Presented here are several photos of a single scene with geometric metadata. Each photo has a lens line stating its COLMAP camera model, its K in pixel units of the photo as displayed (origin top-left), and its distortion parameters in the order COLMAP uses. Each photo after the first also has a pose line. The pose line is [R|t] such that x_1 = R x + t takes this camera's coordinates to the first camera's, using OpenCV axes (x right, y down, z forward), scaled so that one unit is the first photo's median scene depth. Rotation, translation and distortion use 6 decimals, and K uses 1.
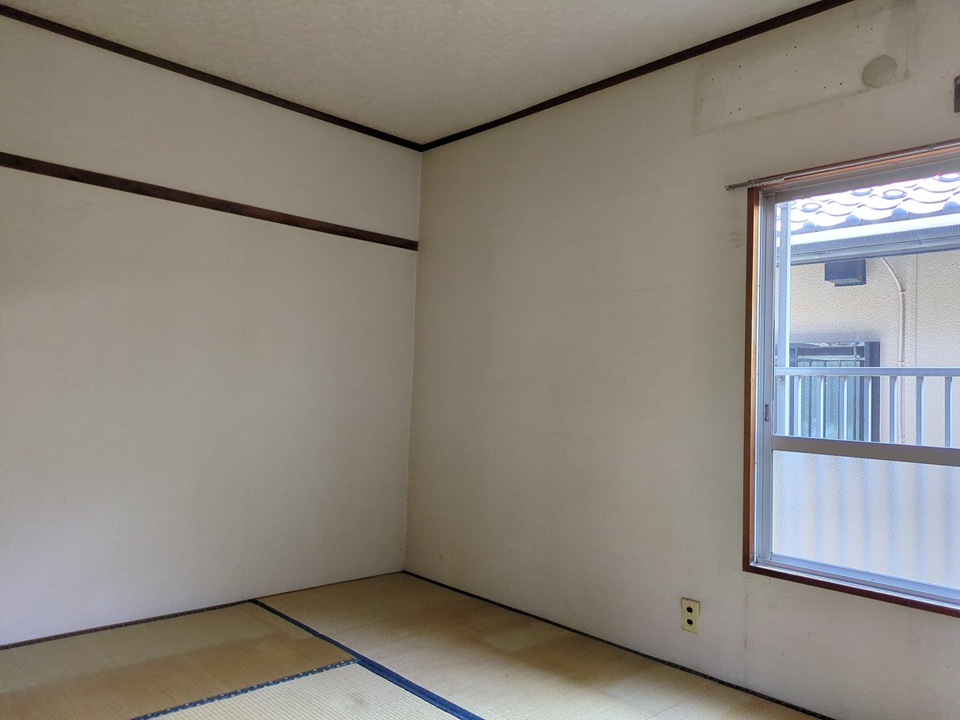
lens RADIAL K [[717.5, 0, 479.4], [0, 717.5, 352.5], [0, 0, 1]] dist [0.036627, -0.036530]
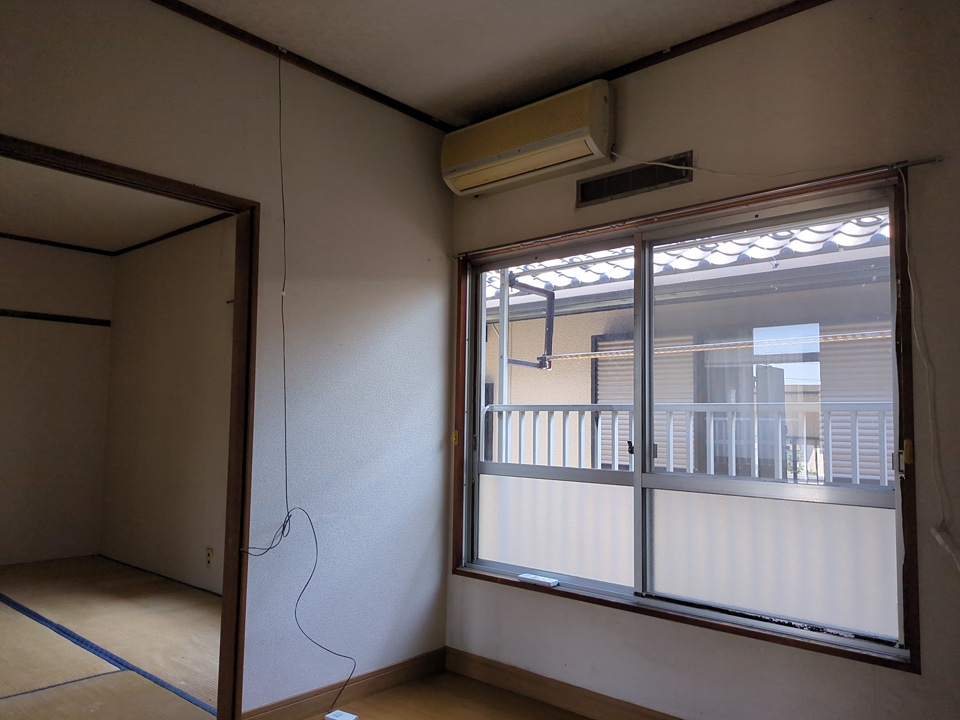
lens RADIAL K [[819.9, 0, 480.0], [0, 819.9, 360.0], [0, 0, 1]] dist [0.076736, -0.002152]
pose [[0.999901, -0.012409, 0.006696, 0.409582], [0.012677, 0.999055, -0.041575, 0.000106], [-0.006173, 0.041655, 0.999113, -0.412471]]
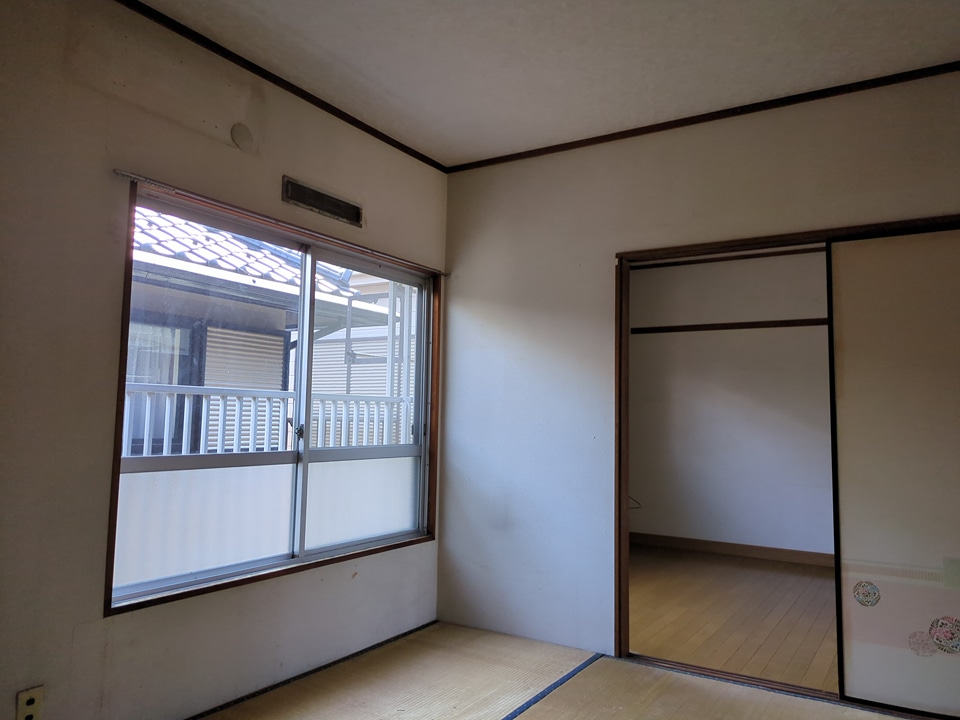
lens RADIAL K [[717.5, 0, 479.4], [0, 717.5, 352.5], [0, 0, 1]] dist [0.036627, -0.036530]
pose [[-0.244688, 0.051901, 0.968212, -0.551299], [-0.068903, 0.995111, -0.070756, 0.014907], [-0.967150, -0.084026, -0.239916, 0.731841]]
